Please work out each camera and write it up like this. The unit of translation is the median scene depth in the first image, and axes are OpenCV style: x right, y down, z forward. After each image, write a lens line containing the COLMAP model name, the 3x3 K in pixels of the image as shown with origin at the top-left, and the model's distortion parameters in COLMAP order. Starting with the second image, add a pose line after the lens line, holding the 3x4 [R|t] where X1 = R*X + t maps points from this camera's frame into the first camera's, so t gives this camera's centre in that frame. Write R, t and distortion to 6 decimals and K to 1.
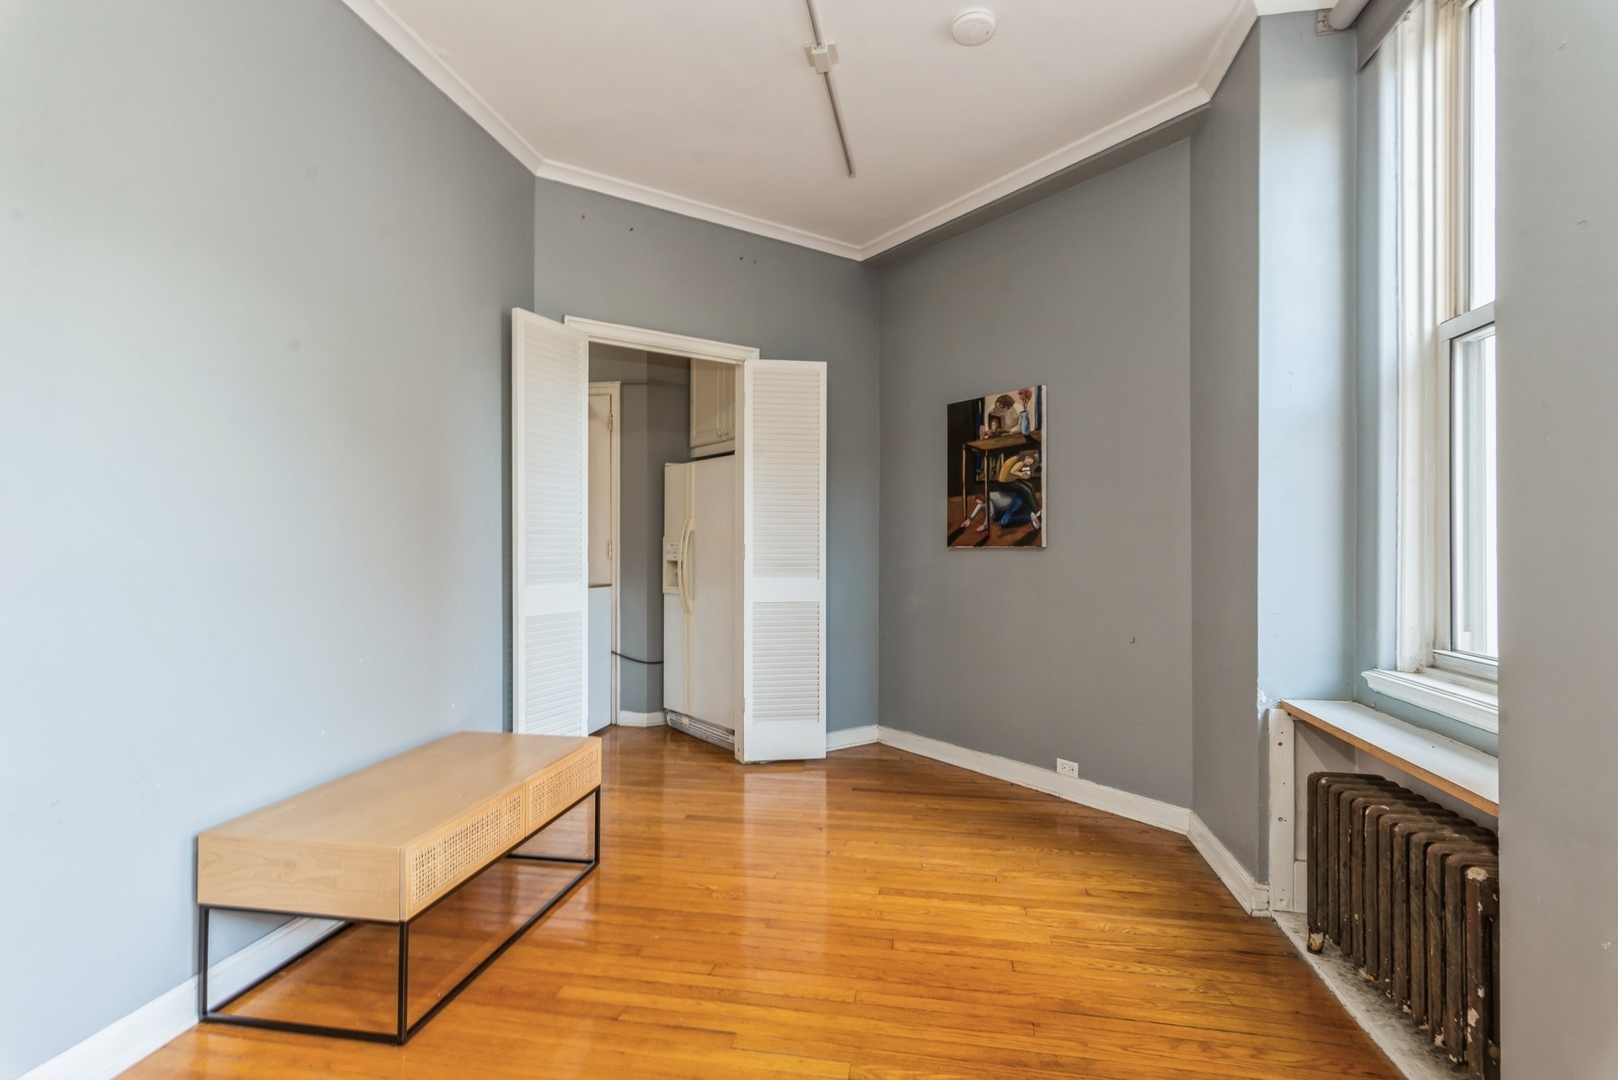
lens RADIAL K [[797.8, 0, 800.5], [0, 797.8, 539.8], [0, 0, 1]] dist [0.013808, 0.000156]
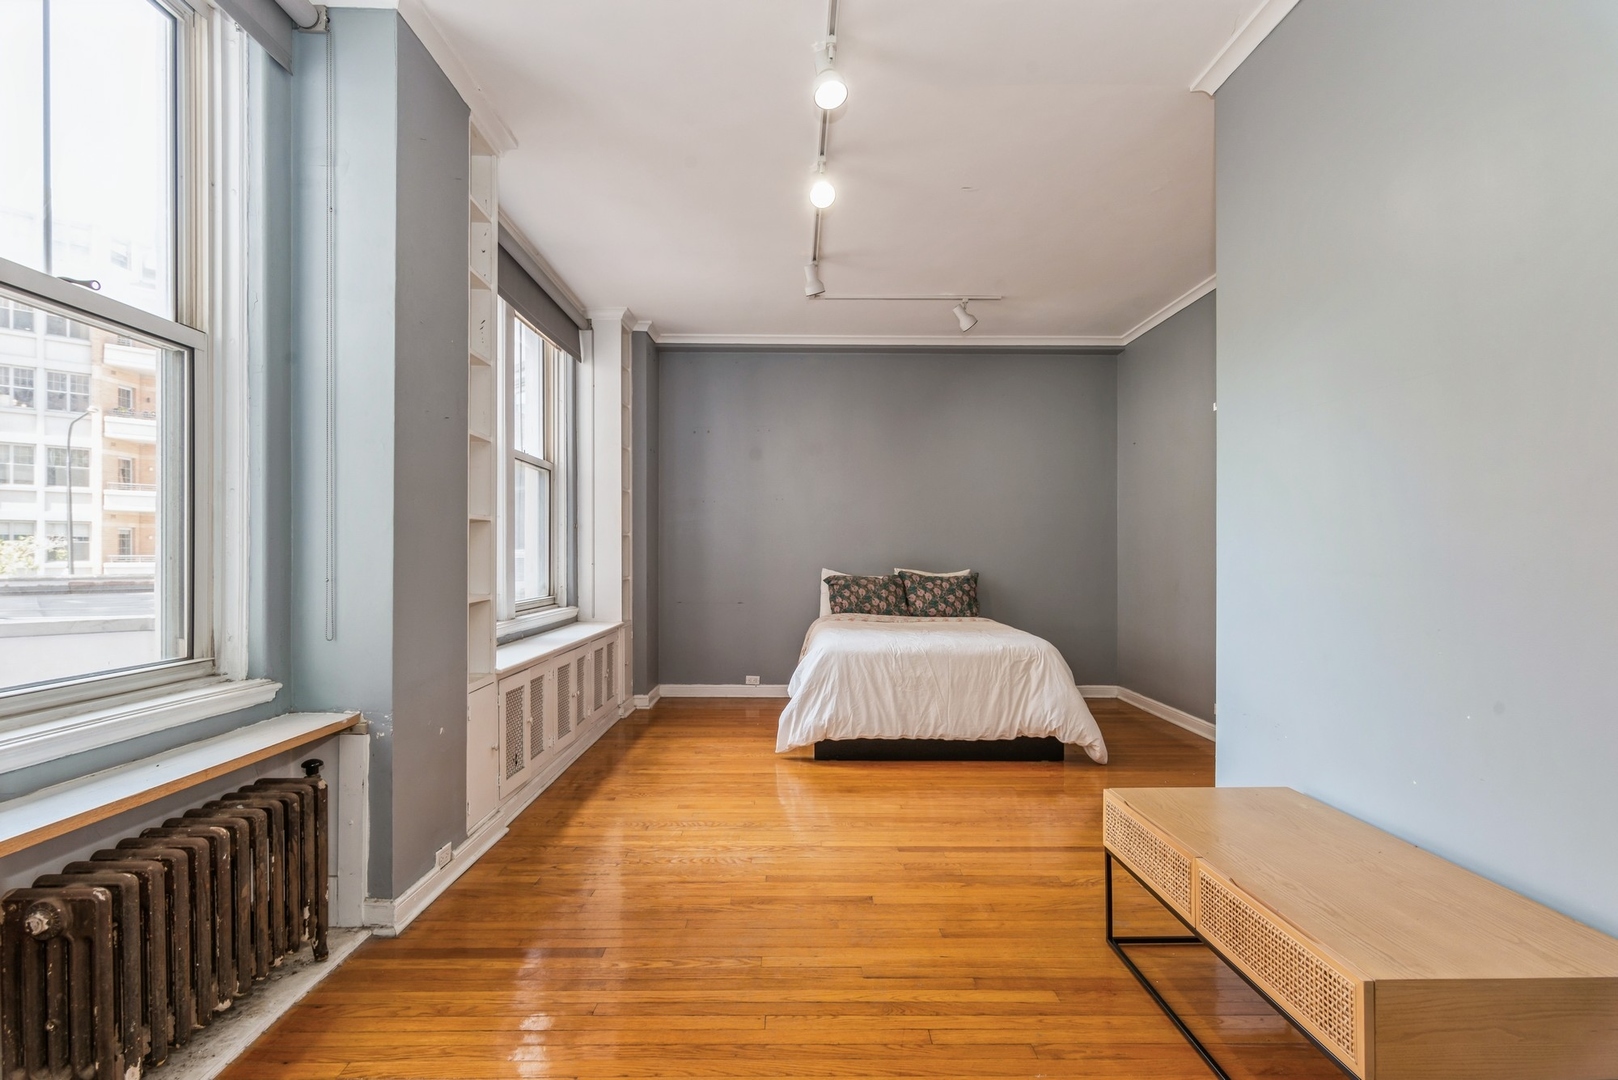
lens RADIAL K [[797.8, 0, 804.0], [0, 797.8, 555.1], [0, 0, 1]] dist [0.013808, 0.000156]
pose [[-0.980950, -0.006276, -0.194160, 0.128906], [-0.005187, 0.999968, -0.006118, 0.009669], [0.194192, -0.004994, -0.980951, 1.183513]]
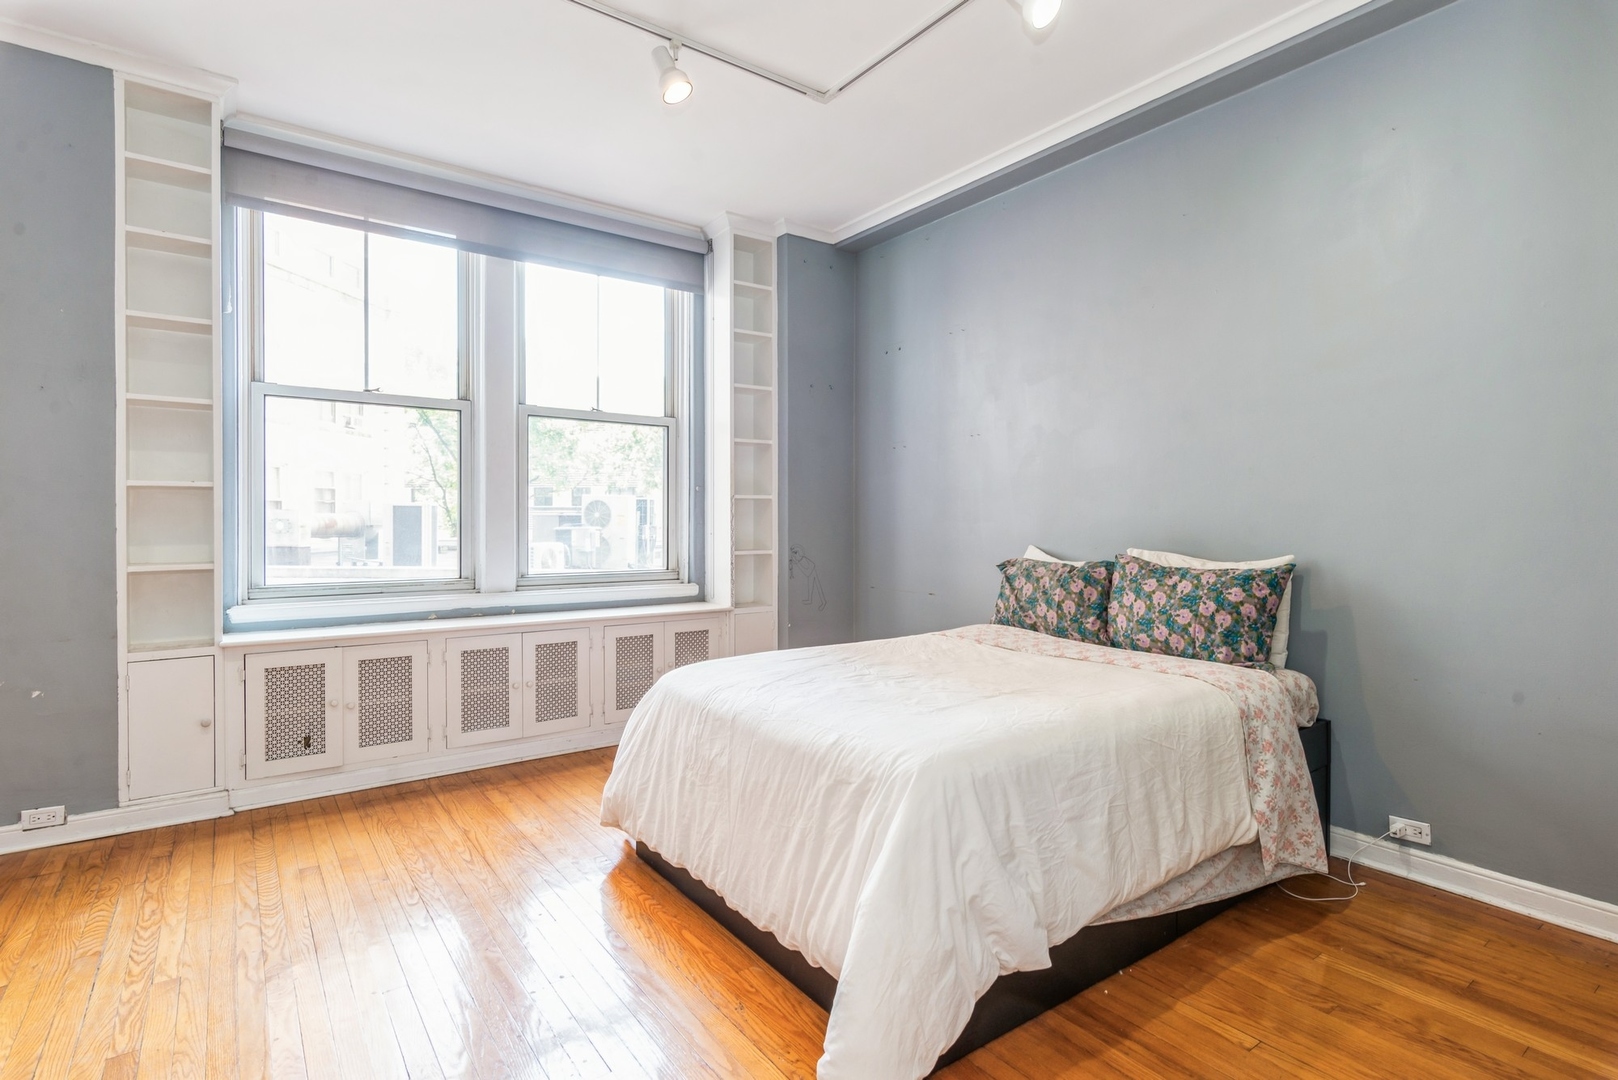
lens RADIAL K [[797.8, 0, 802.7], [0, 797.8, 526.6], [0, 0, 1]] dist [0.013808, 0.000156]
pose [[-0.717887, -0.005624, 0.696136, -0.817165], [-0.006312, 0.999979, 0.001570, 0.002376], [-0.696131, -0.003267, -0.717908, 0.376380]]
